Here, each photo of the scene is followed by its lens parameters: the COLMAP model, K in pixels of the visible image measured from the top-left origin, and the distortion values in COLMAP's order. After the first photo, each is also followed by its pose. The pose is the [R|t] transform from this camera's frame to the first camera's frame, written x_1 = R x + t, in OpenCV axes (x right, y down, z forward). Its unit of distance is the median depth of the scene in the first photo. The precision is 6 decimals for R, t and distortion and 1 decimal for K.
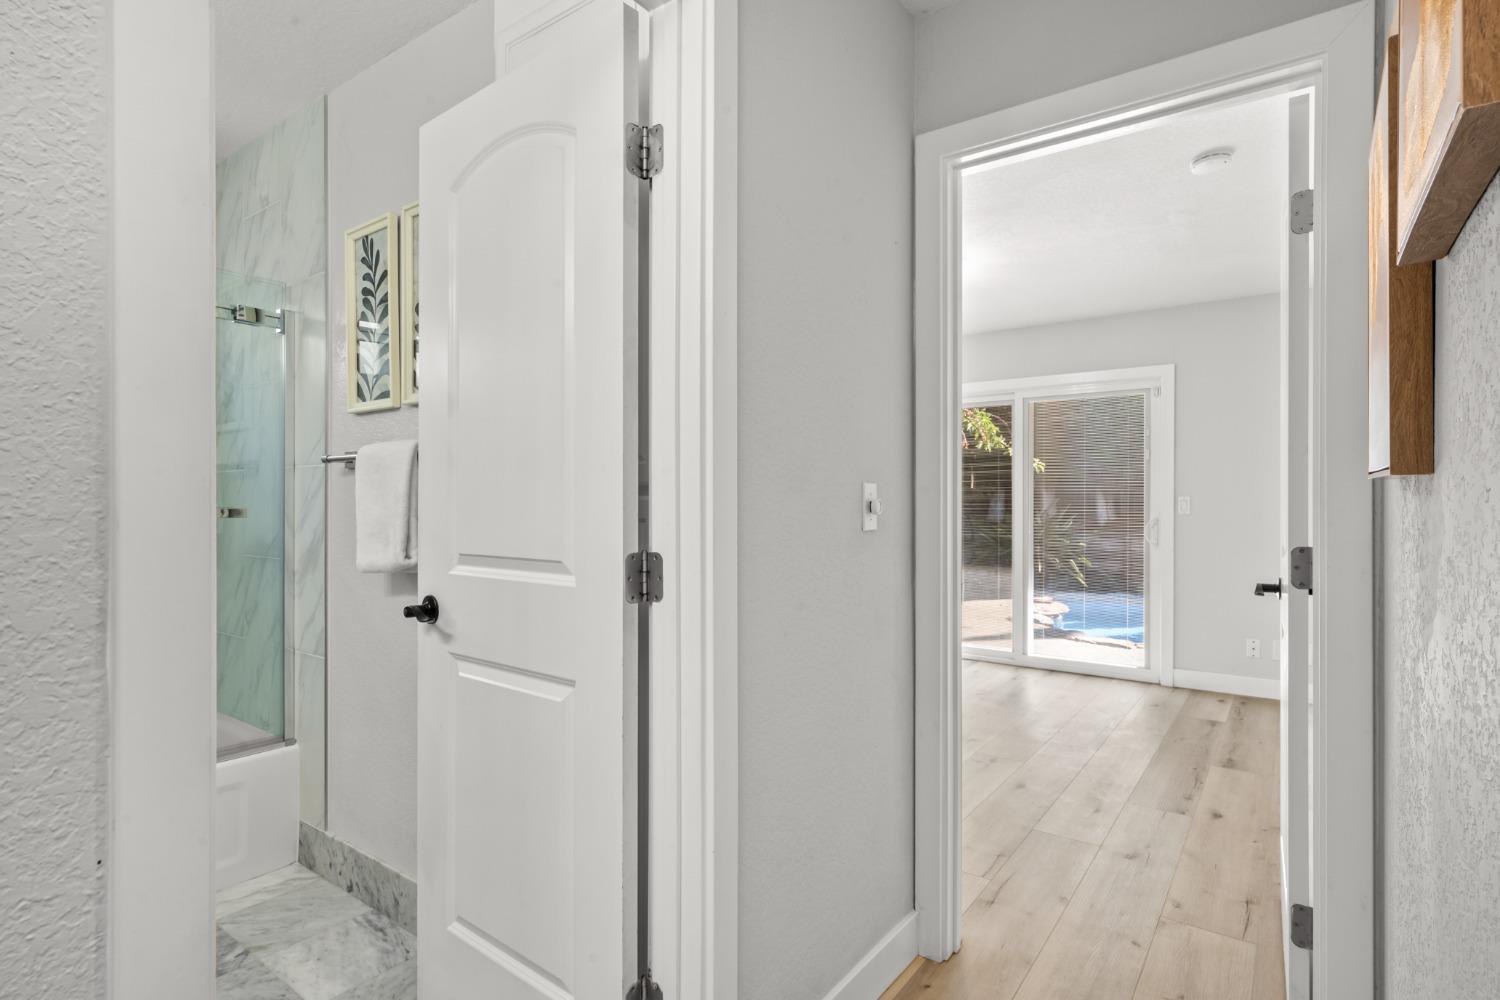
lens RADIAL K [[751.1, 0, 745.7], [0, 751.1, 498.9], [0, 0, 1]] dist [0.001114, -0.000302]
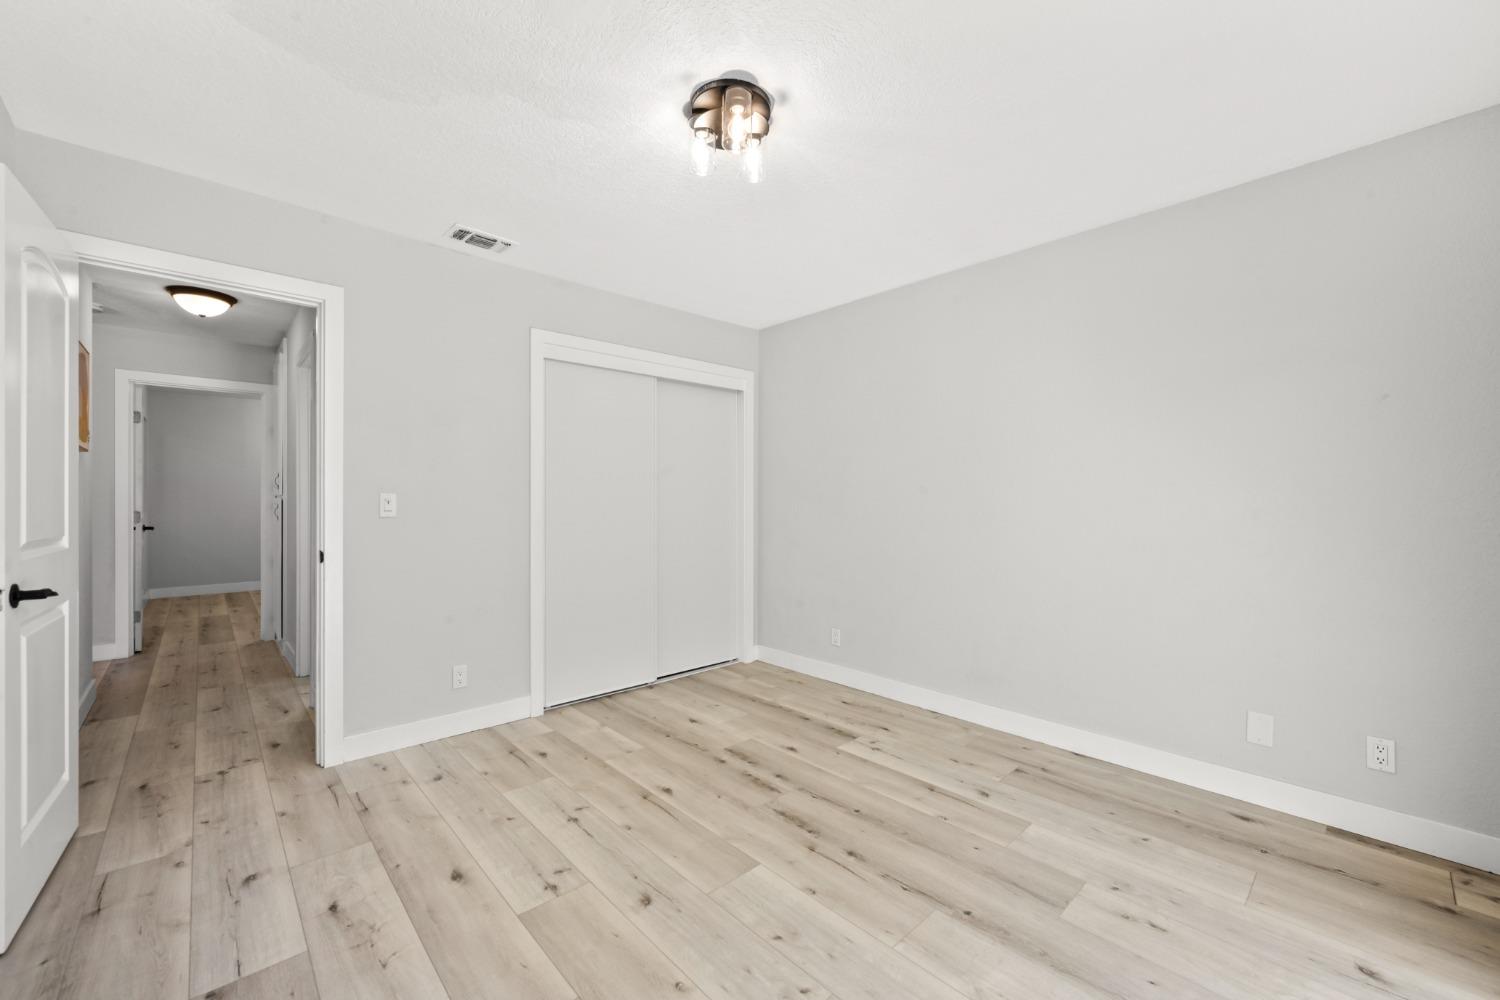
lens RADIAL K [[592.6, 0, 747.7], [0, 592.6, 504.4], [0, 0, 1]] dist [-0.002934, 0.001175]
pose [[-0.187966, 0.006802, -0.982152, 0.578081], [0.005712, 0.999967, 0.005832, 0.003121], [0.982159, -0.004514, -0.187999, 0.905616]]
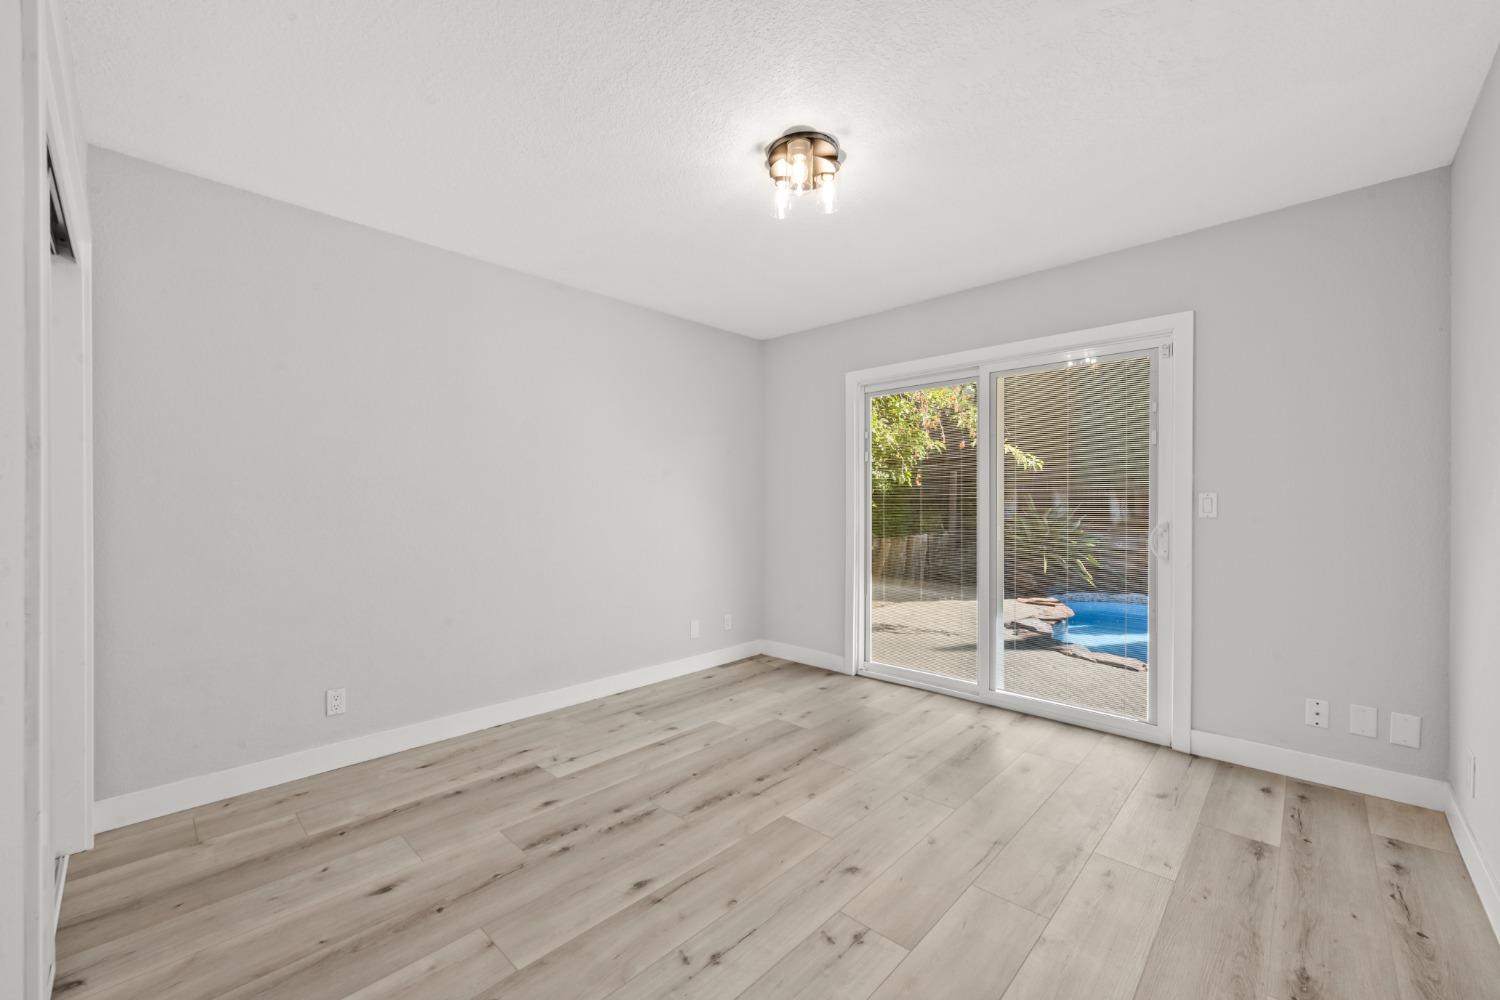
lens RADIAL K [[592.6, 0, 747.7], [0, 592.6, 504.4], [0, 0, 1]] dist [-0.002934, 0.001175]
pose [[0.992053, -0.001014, -0.125815, 0.214968], [0.001898, 0.999974, 0.006912, 0.002810], [0.125804, -0.007096, 0.992030, 0.377798]]
